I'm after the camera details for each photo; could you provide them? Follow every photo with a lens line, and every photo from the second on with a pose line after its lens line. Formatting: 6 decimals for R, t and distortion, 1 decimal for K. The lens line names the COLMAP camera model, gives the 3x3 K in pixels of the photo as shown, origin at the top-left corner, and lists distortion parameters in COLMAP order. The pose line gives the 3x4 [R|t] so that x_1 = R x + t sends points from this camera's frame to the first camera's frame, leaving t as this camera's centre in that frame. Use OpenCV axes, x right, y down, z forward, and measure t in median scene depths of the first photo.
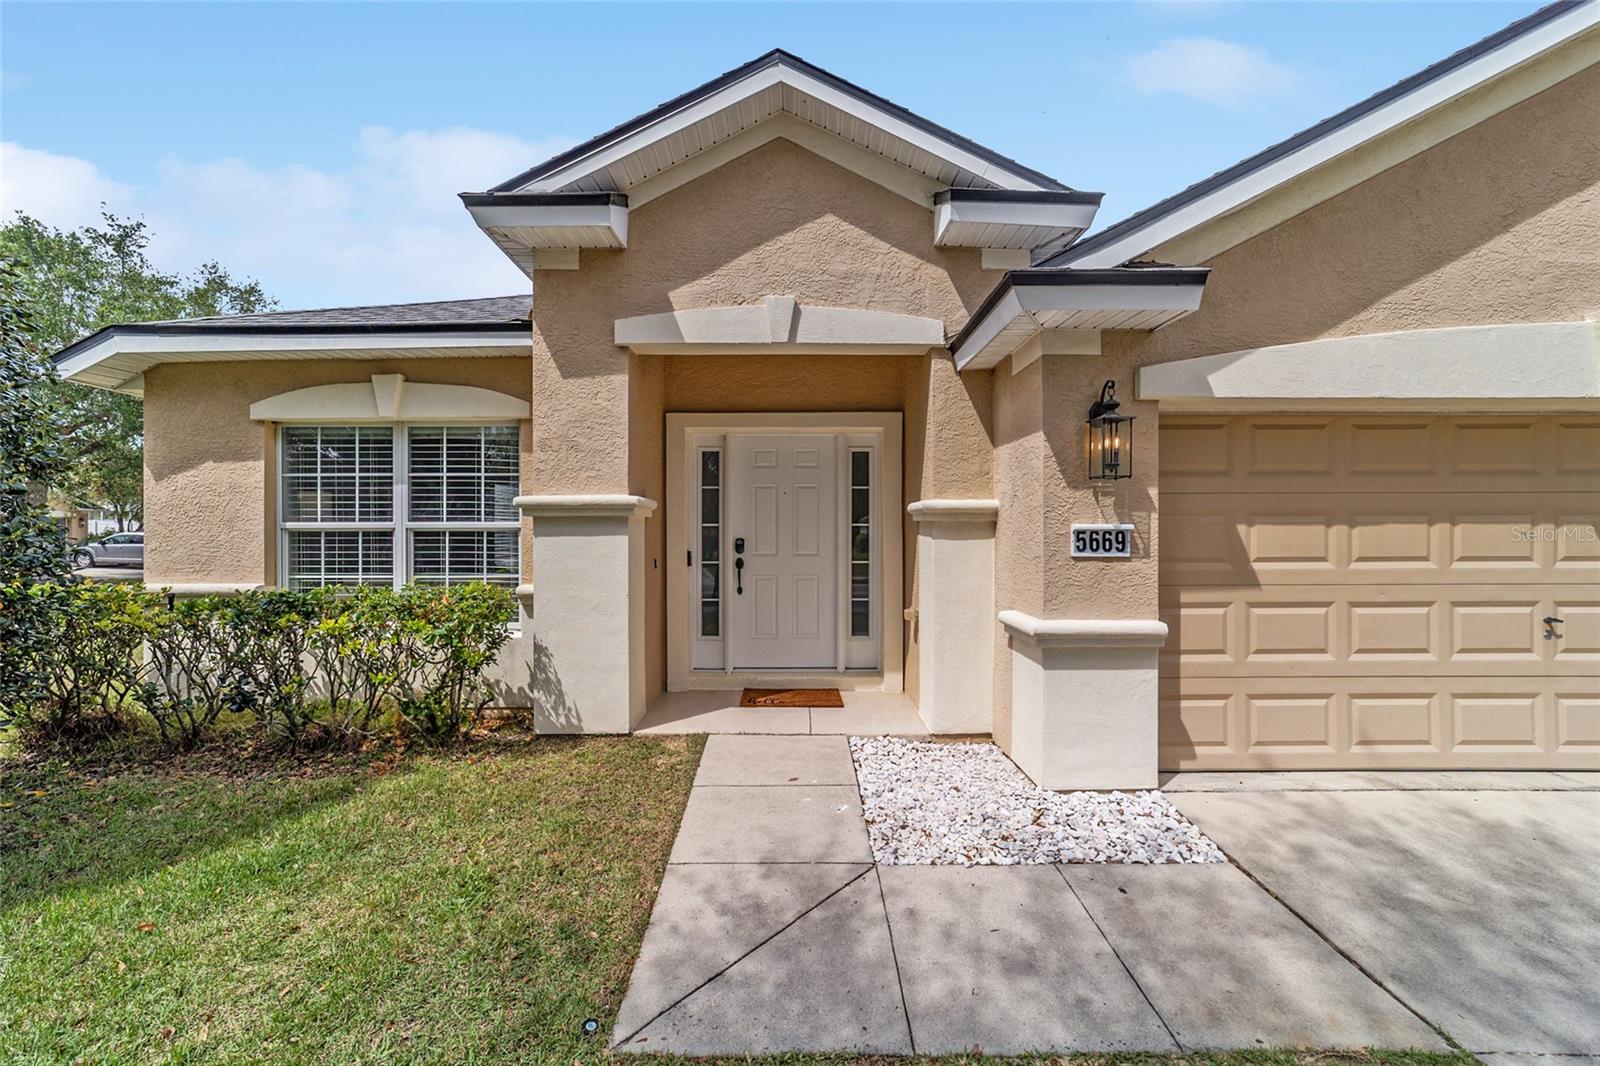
lens RADIAL K [[619.3, 0, 796.3], [0, 619.3, 530.6], [0, 0, 1]] dist [-0.012761, 0.006490]
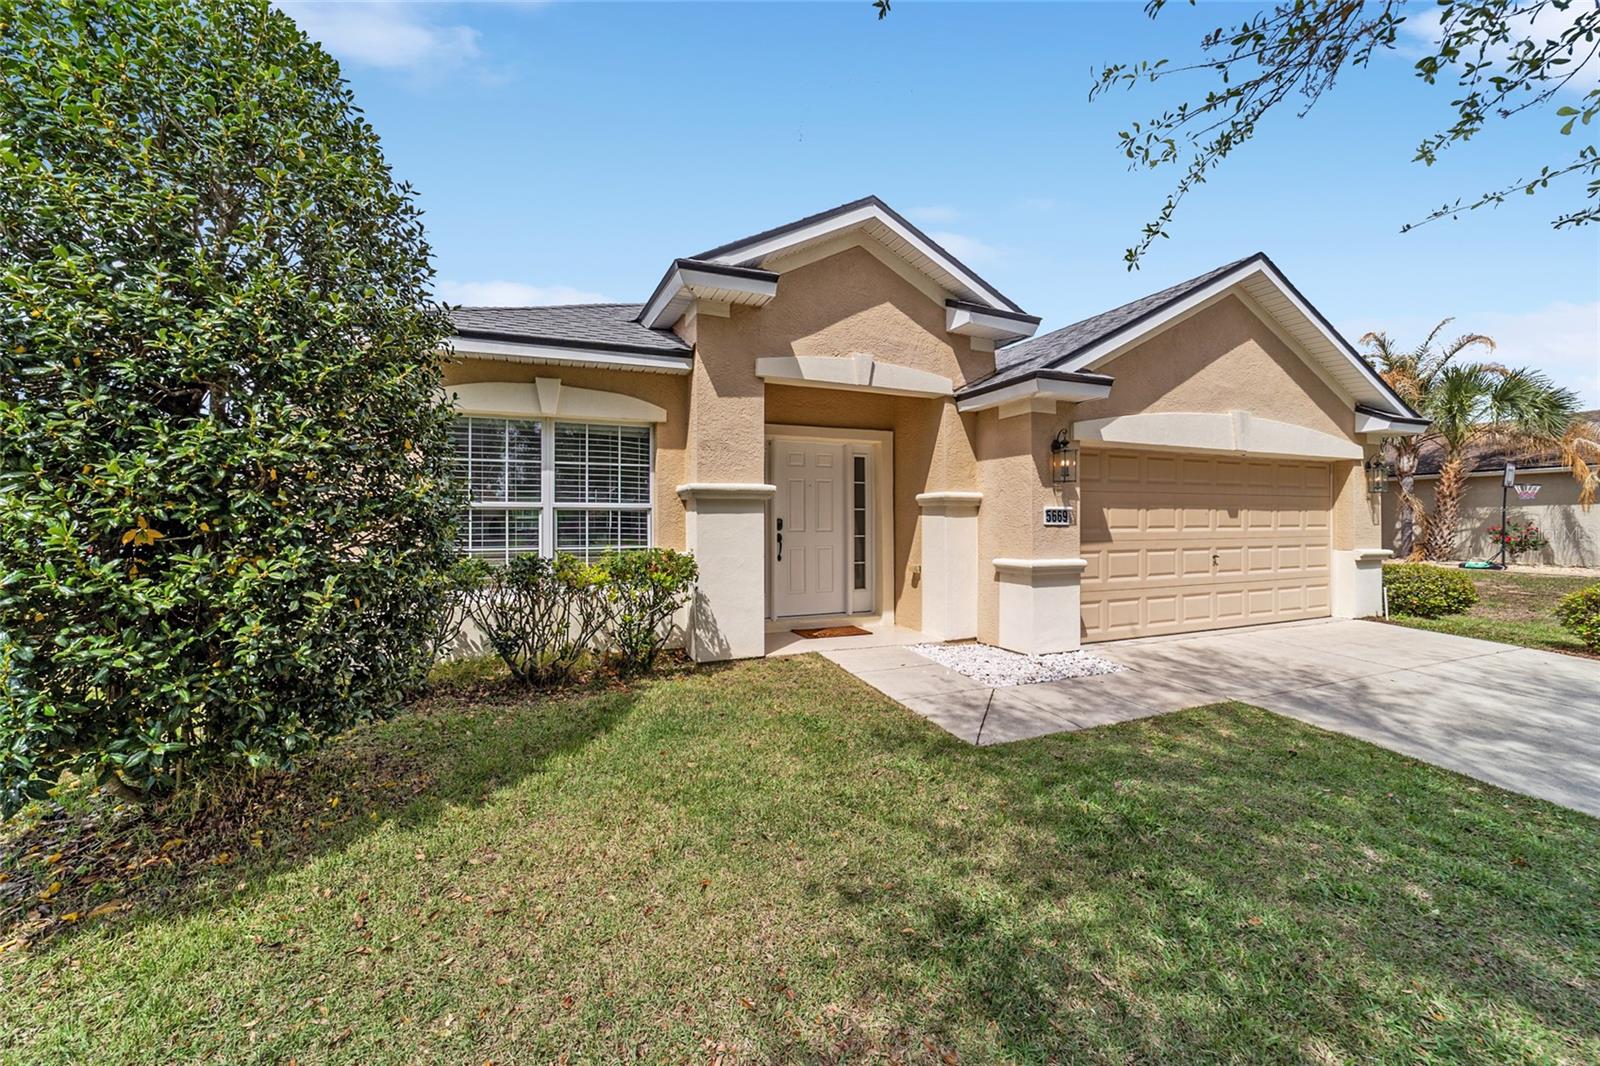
lens RADIAL K [[619.3, 0, 801.4], [0, 619.3, 522.2], [0, 0, 1]] dist [-0.012761, 0.006490]
pose [[0.922722, 0.000978, 0.385466, -0.735265], [0.001519, 0.999980, -0.006173, 0.036962], [-0.385464, 0.006282, 0.922701, -0.319554]]
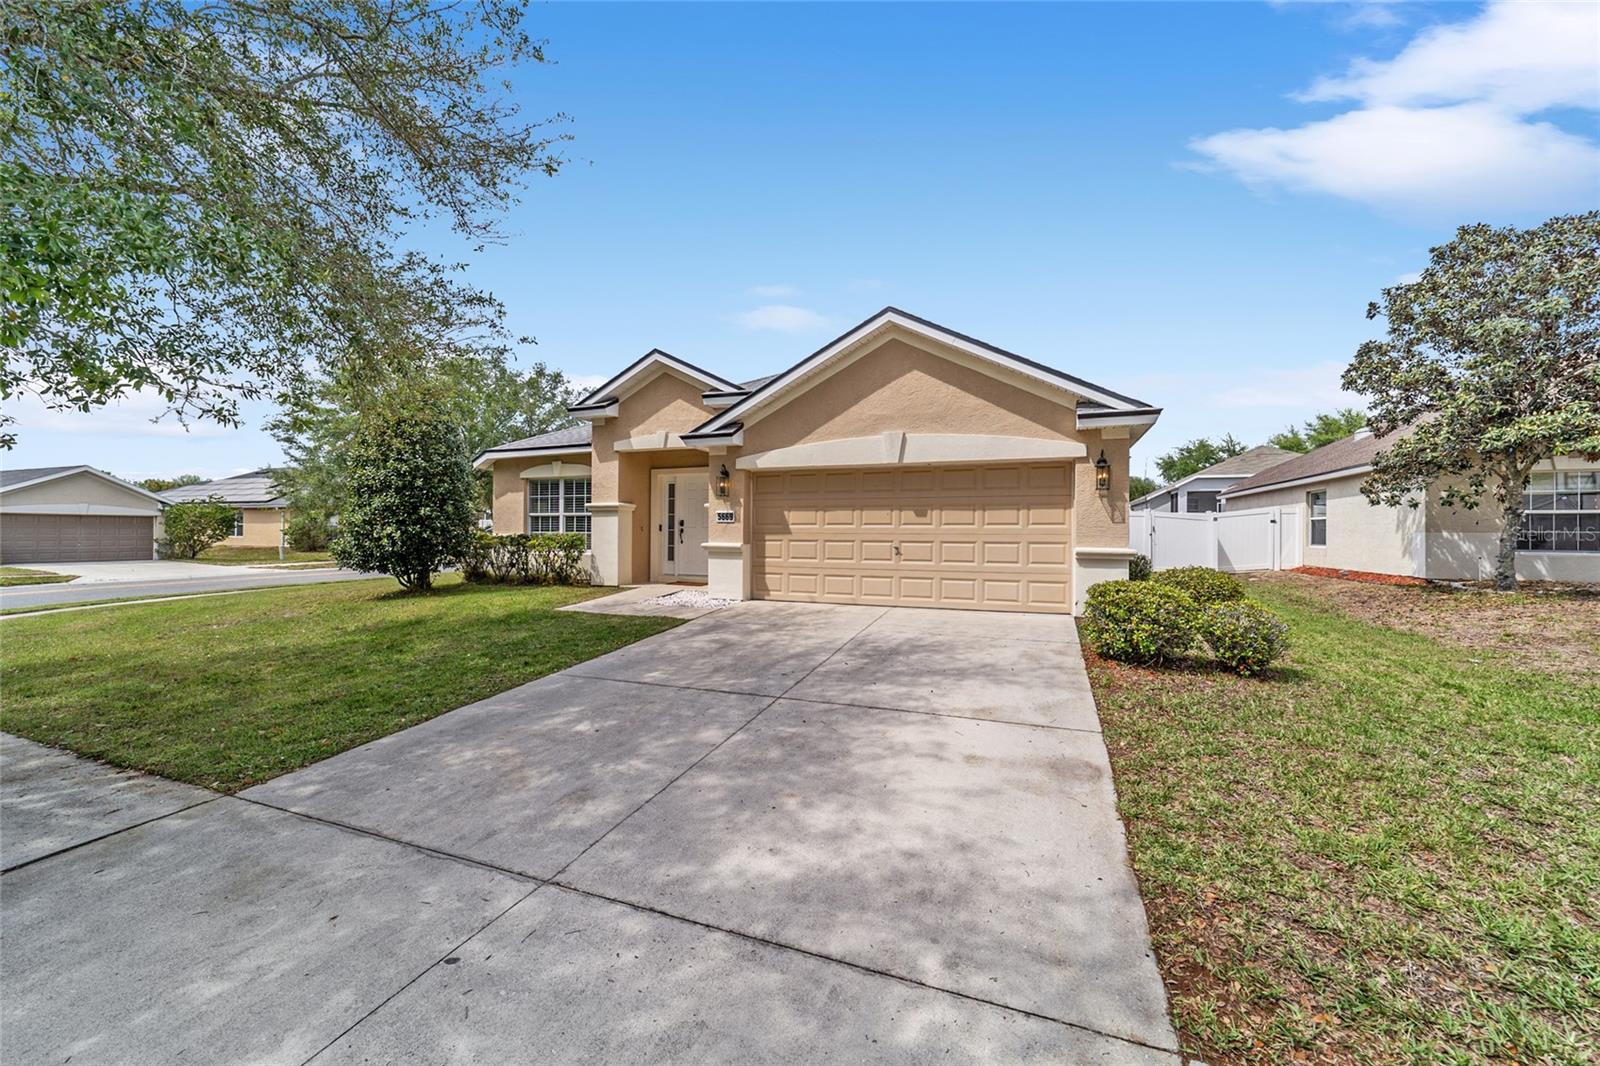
lens RADIAL K [[619.3, 0, 789.9], [0, 619.3, 530.9], [0, 0, 1]] dist [-0.012761, 0.006490]
pose [[0.924473, 0.007383, -0.381176, 1.569511], [-0.009240, 0.999953, -0.003042, 0.075750], [0.381136, 0.006334, 0.924497, -1.355726]]
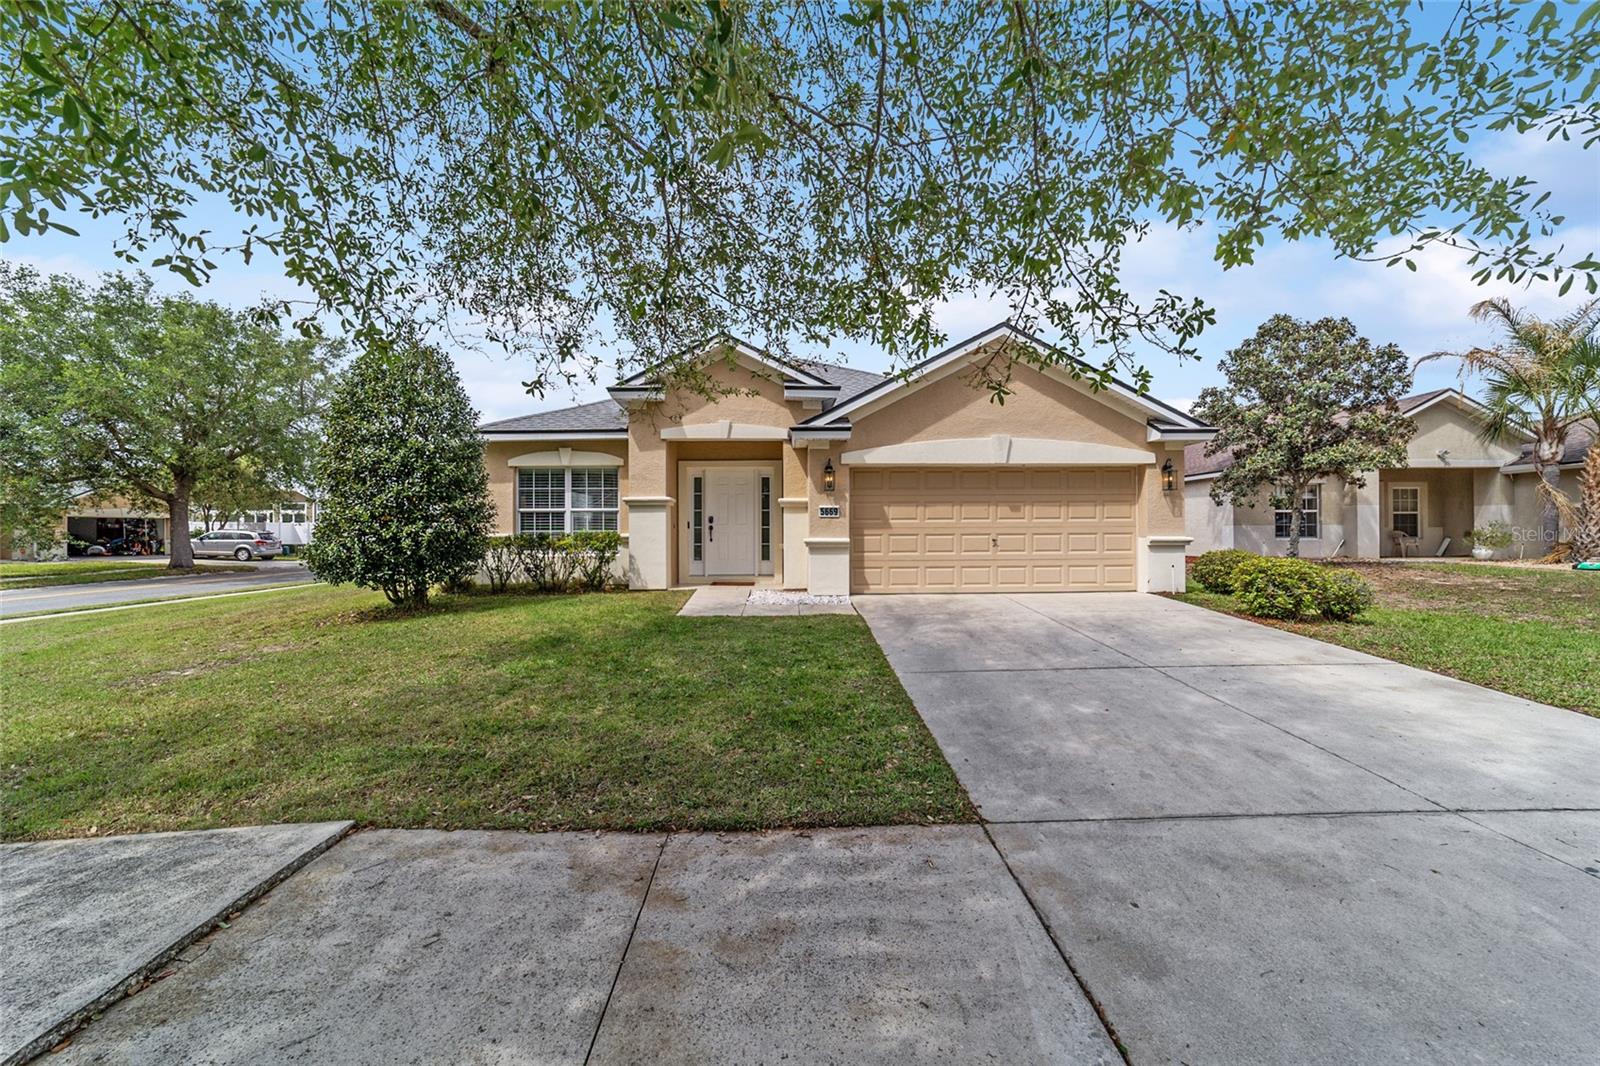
lens RADIAL K [[619.3, 0, 795.9], [0, 619.3, 531.8], [0, 0, 1]] dist [-0.012761, 0.006490]
pose [[0.999867, -0.002496, 0.016133, 0.231350], [0.002594, 0.999978, -0.006038, 0.107177], [-0.016118, 0.006079, 0.999852, -1.601658]]
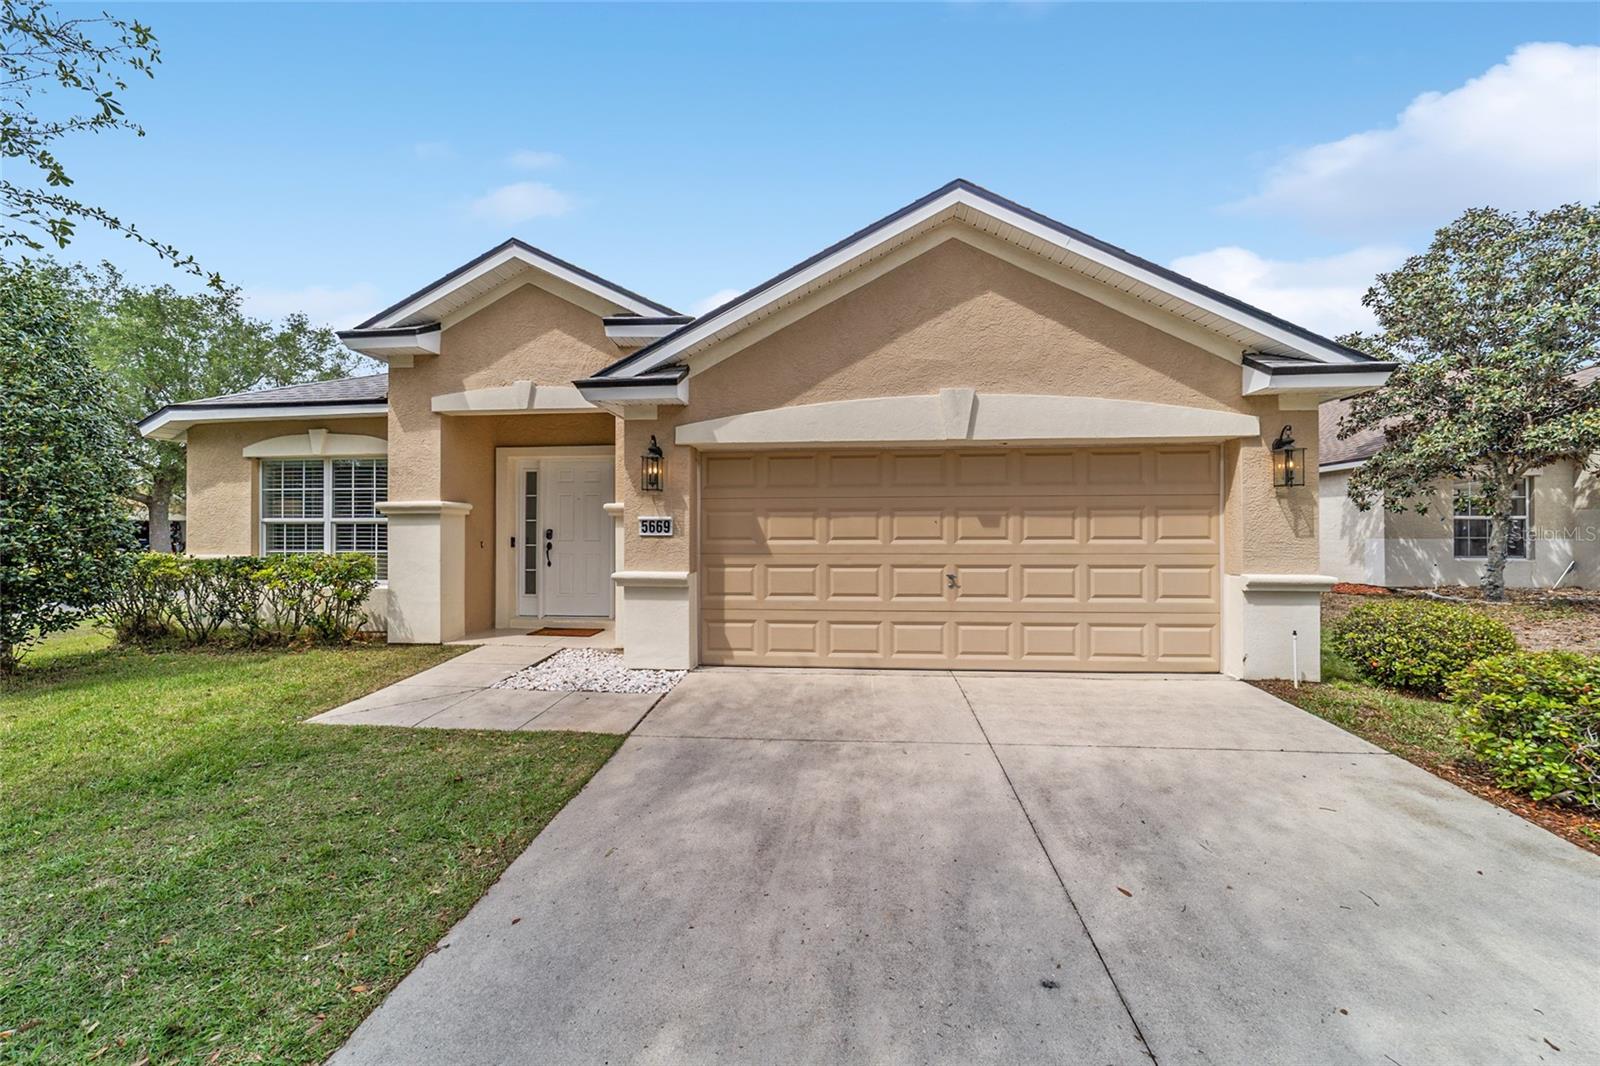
lens RADIAL K [[619.3, 0, 795.1], [0, 619.3, 531.6], [0, 0, 1]] dist [-0.012761, 0.006490]
pose [[0.994651, 0.001038, -0.103287, 0.862099], [-0.001675, 0.999980, -0.006083, 0.033989], [0.103279, 0.006223, 0.994633, -0.564843]]
